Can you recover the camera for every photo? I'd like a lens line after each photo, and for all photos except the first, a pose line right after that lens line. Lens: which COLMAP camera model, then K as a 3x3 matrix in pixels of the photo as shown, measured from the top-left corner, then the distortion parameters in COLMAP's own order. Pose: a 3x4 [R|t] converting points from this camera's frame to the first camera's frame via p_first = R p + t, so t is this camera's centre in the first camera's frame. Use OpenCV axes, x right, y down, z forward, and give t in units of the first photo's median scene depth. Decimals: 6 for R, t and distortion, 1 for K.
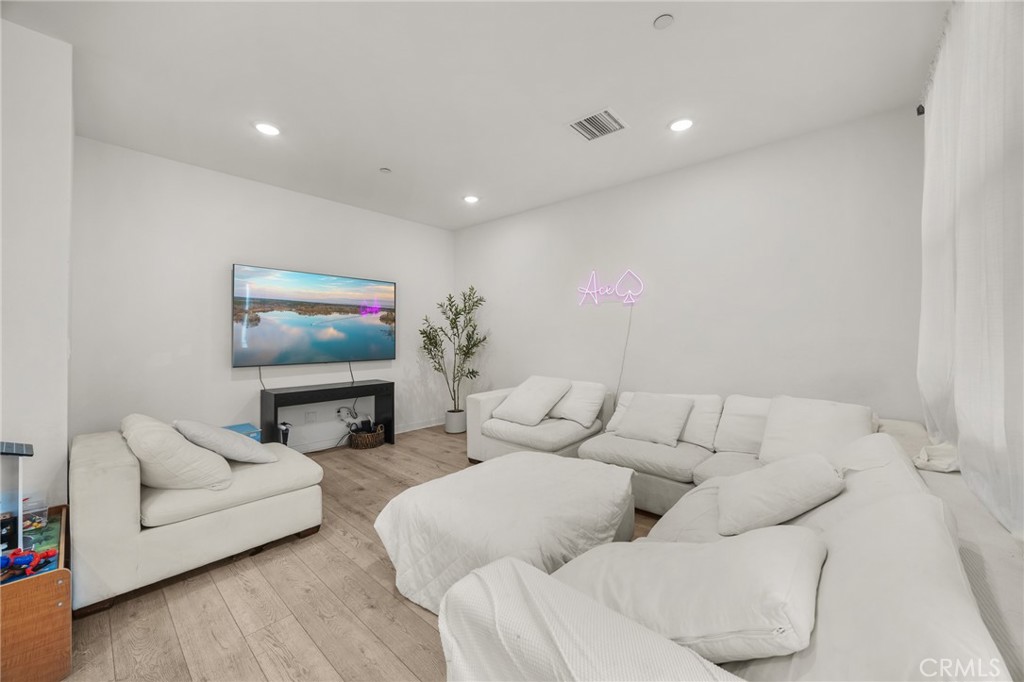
lens RADIAL K [[377.5, 0, 512.0], [0, 377.5, 341.0], [0, 0, 1]] dist [-0.001336, -0.000070]
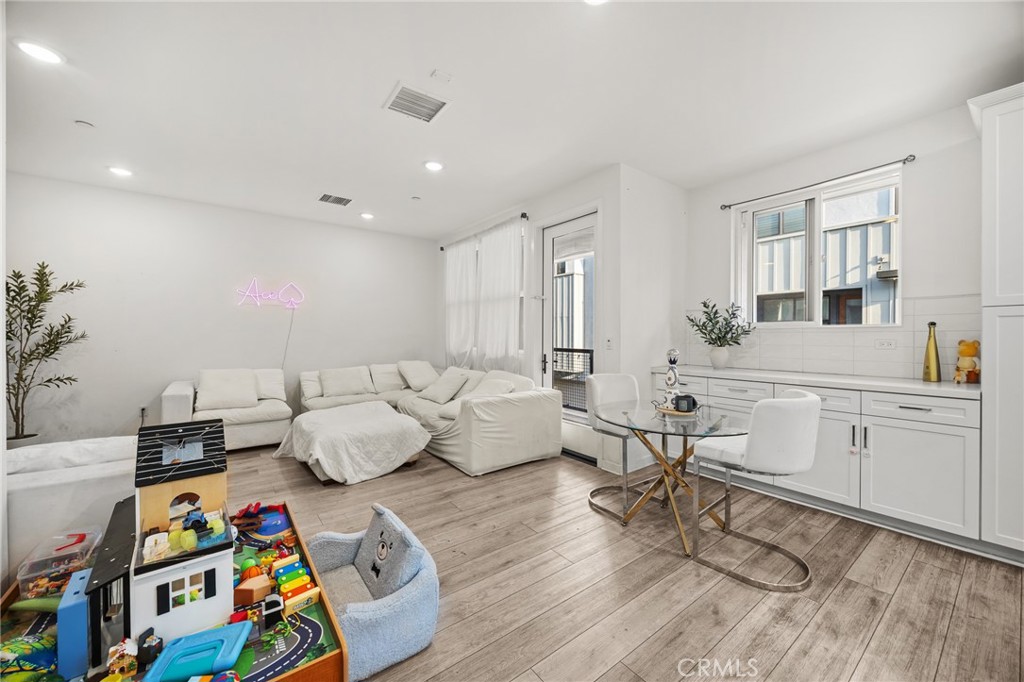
lens RADIAL K [[393.1, 0, 514.8], [0, 393.1, 336.2], [0, 0, 1]] dist [-0.003354, -0.000120]
pose [[0.189615, 0.012097, 0.981784, -0.821323], [-0.000025, 0.999924, -0.012315, 0.013250], [-0.981858, 0.002310, 0.189601, -0.030502]]
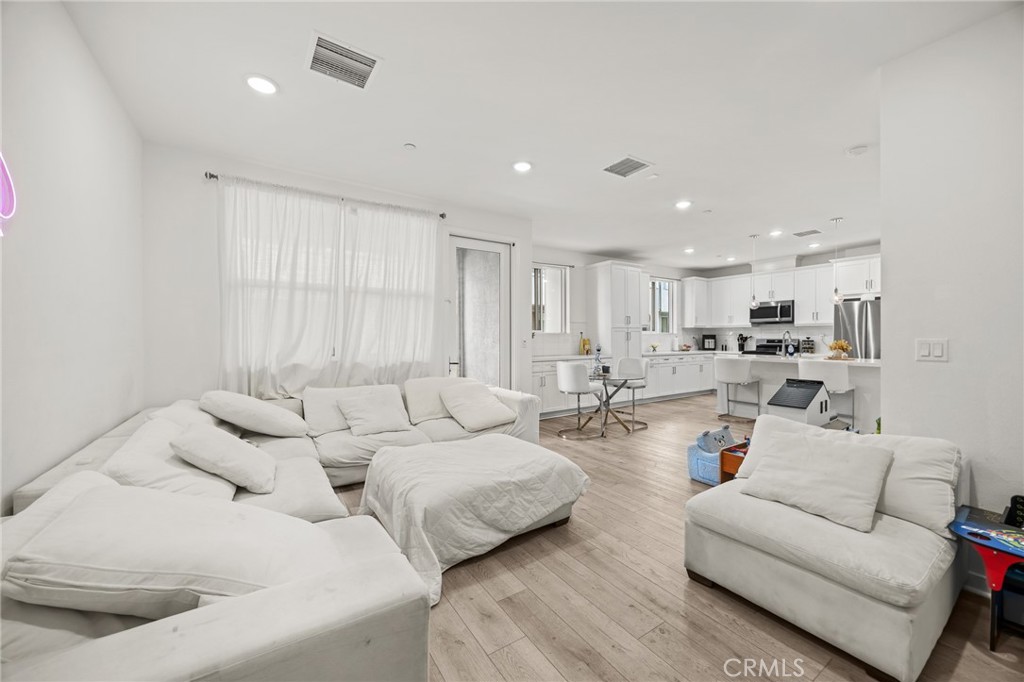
lens RADIAL K [[393.1, 0, 514.8], [0, 393.1, 336.2], [0, 0, 1]] dist [-0.003354, -0.000120]
pose [[-0.971206, 0.013933, 0.237833, -0.206652], [0.014587, 0.999893, 0.000994, -0.005121], [-0.237793, 0.004434, -0.971306, 1.115307]]
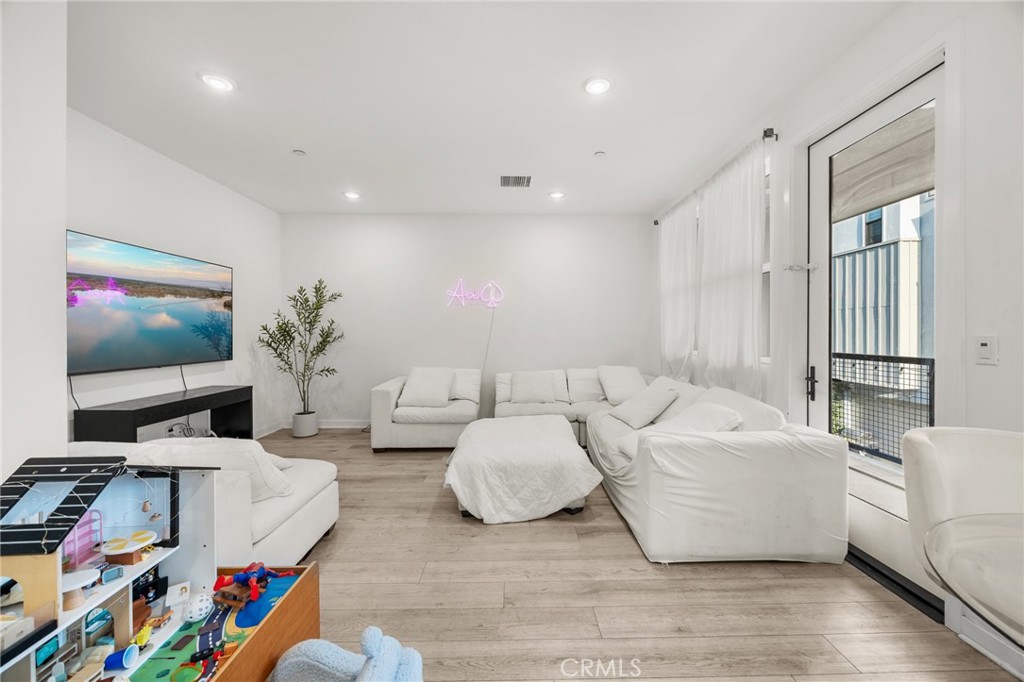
lens RADIAL K [[393.1, 0, 514.8], [0, 393.1, 336.2], [0, 0, 1]] dist [-0.003354, -0.000120]
pose [[0.733790, 0.010767, 0.679290, -0.506126], [-0.005258, 0.999934, -0.010170, 0.011293], [-0.679355, 0.003891, 0.733799, -0.039854]]
